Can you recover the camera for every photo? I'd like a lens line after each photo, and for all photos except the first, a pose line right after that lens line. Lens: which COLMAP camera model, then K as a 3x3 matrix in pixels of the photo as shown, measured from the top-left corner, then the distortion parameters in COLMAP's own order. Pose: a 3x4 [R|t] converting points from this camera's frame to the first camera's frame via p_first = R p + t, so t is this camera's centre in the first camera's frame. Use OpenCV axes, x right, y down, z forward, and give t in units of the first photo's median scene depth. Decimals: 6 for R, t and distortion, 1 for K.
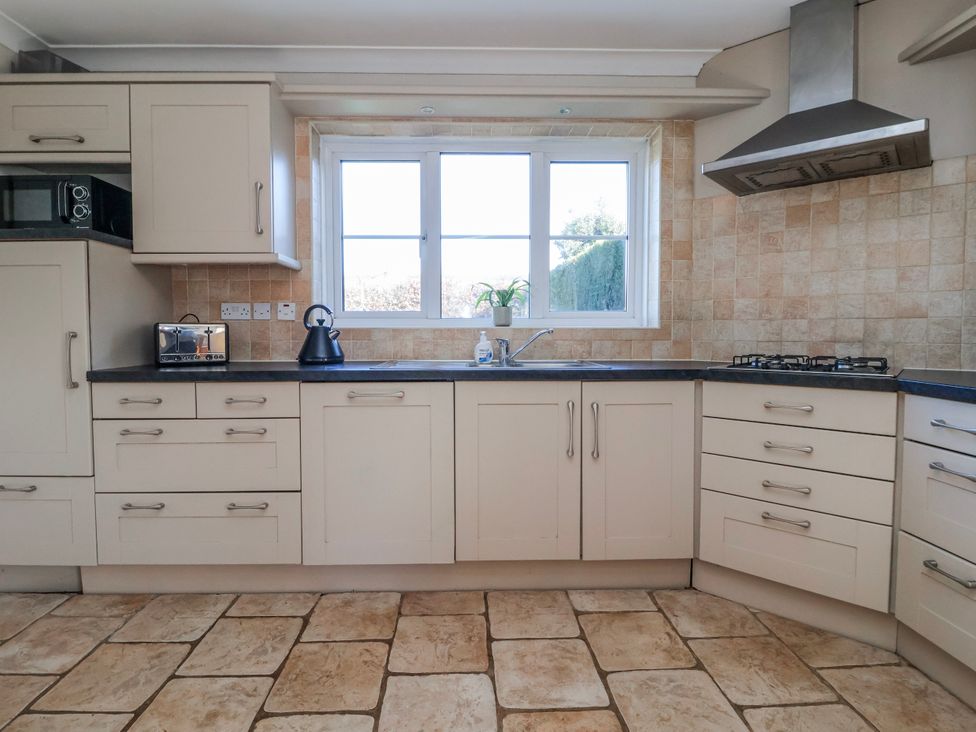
lens RADIAL K [[507.0, 0, 474.2], [0, 507.0, 337.5], [0, 0, 1]] dist [-0.012603, -0.003300]
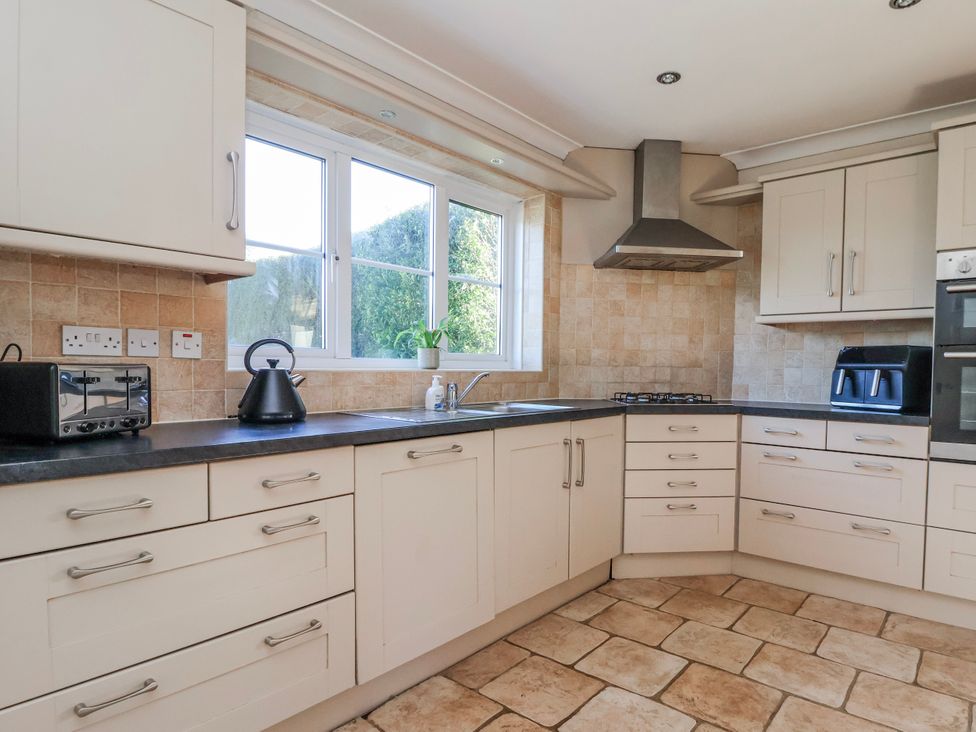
lens RADIAL K [[581.1, 0, 496.7], [0, 581.1, 375.1], [0, 0, 1]] dist [-0.006757, -0.002531]
pose [[0.653168, -0.003029, 0.757207, -0.746480], [-0.001544, 0.999985, 0.005332, -0.019032], [-0.757212, -0.004652, 0.653153, 0.237109]]
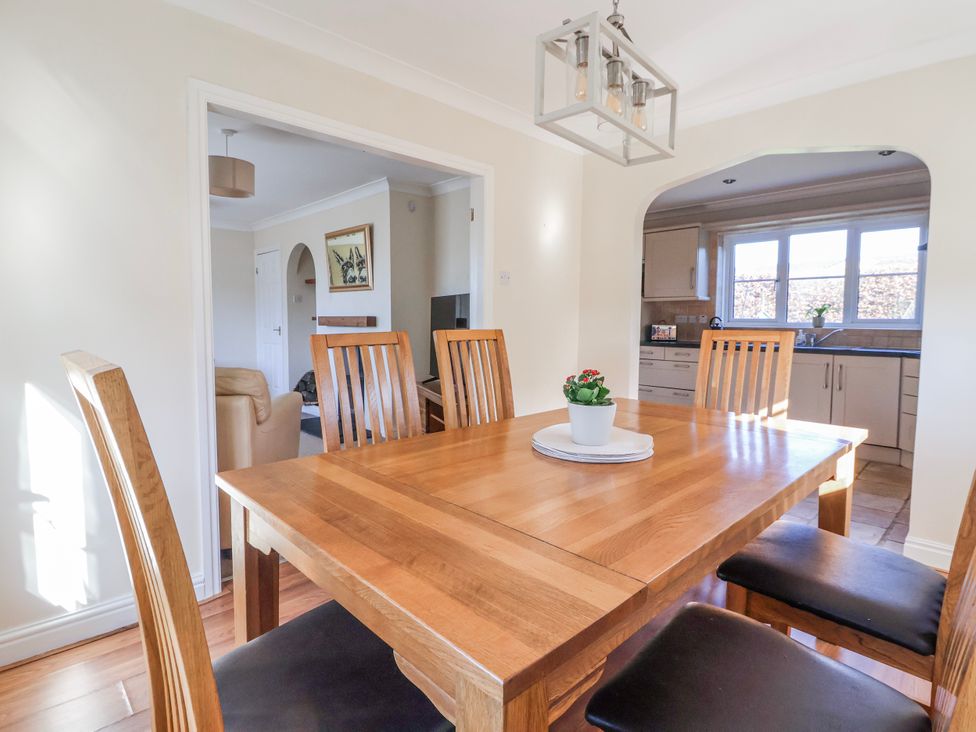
lens RADIAL K [[507.0, 0, 478.4], [0, 507.0, 358.3], [0, 0, 1]] dist [-0.012603, -0.003300]
pose [[0.674290, 0.060655, -0.735972, 0.648102], [-0.016258, 0.997599, 0.067322, -0.014139], [0.738288, -0.033429, 0.673657, -1.312041]]
